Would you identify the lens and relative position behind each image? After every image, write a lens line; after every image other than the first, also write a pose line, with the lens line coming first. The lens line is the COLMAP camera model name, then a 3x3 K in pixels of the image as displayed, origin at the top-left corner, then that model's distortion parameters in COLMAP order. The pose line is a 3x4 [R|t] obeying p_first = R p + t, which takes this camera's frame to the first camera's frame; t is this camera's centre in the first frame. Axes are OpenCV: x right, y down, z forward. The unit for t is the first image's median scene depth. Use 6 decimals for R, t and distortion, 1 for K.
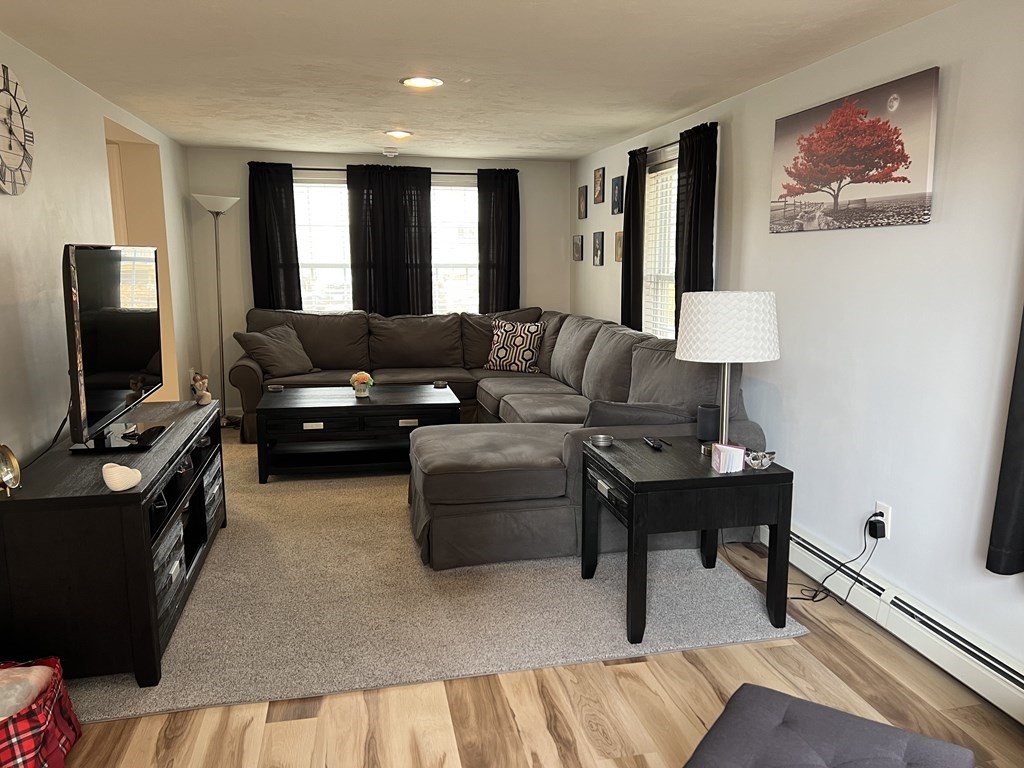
lens RADIAL K [[760.4, 0, 507.5], [0, 760.4, 385.7], [0, 0, 1]] dist [0.052308, -0.065357]
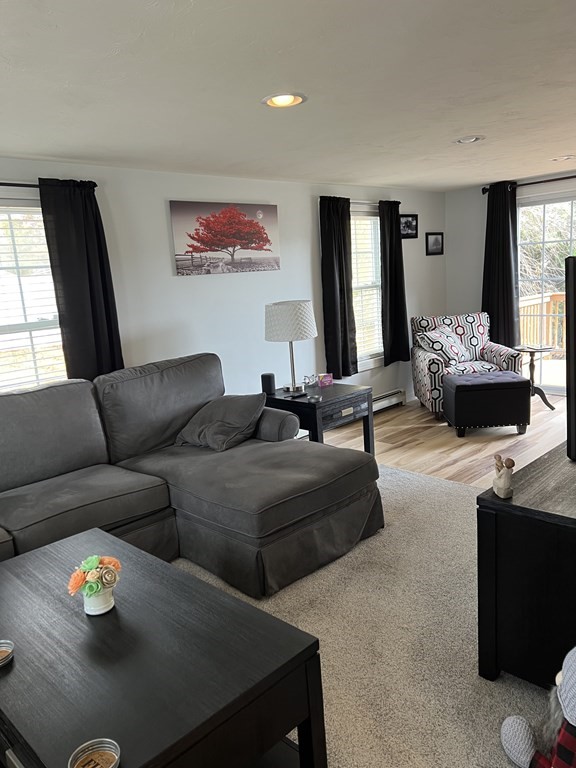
lens RADIAL K [[570.3, 0, 283.9], [0, 570.3, 389.6], [0, 0, 1]] dist [0.052308, -0.065357]
pose [[-0.541476, -0.132899, 0.830145, -0.860305], [0.202570, 0.937711, 0.282249, -0.308708], [-0.815947, 0.320994, -0.480827, 1.685615]]
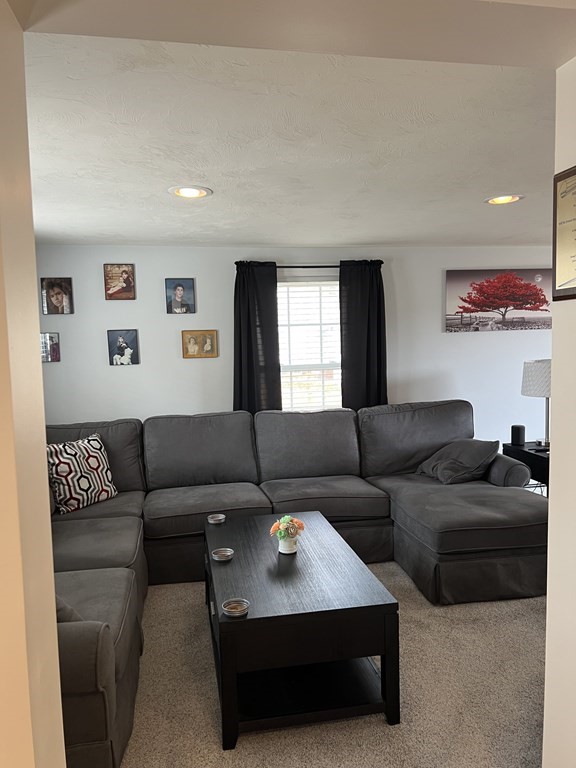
lens RADIAL K [[570.3, 0, 286.3], [0, 570.3, 390.9], [0, 0, 1]] dist [0.052308, -0.065357]
pose [[0.033337, -0.102054, 0.994220, -1.167915], [0.192708, 0.976763, 0.093801, -0.305918], [-0.980690, 0.188467, 0.052229, 1.540227]]
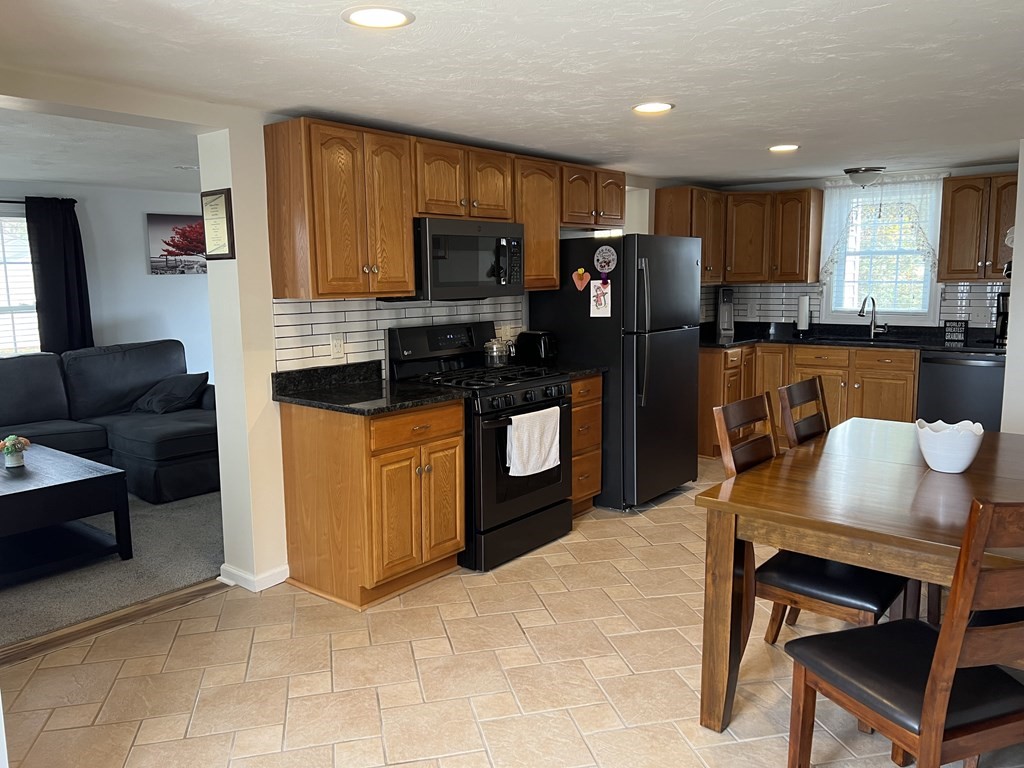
lens RADIAL K [[760.4, 0, 510.1], [0, 760.4, 383.5], [0, 0, 1]] dist [0.052308, -0.065357]
pose [[-0.615175, -0.117944, 0.779518, -1.890080], [0.136646, 0.957831, 0.252761, -0.344017], [-0.776458, 0.262011, -0.573117, 1.691180]]
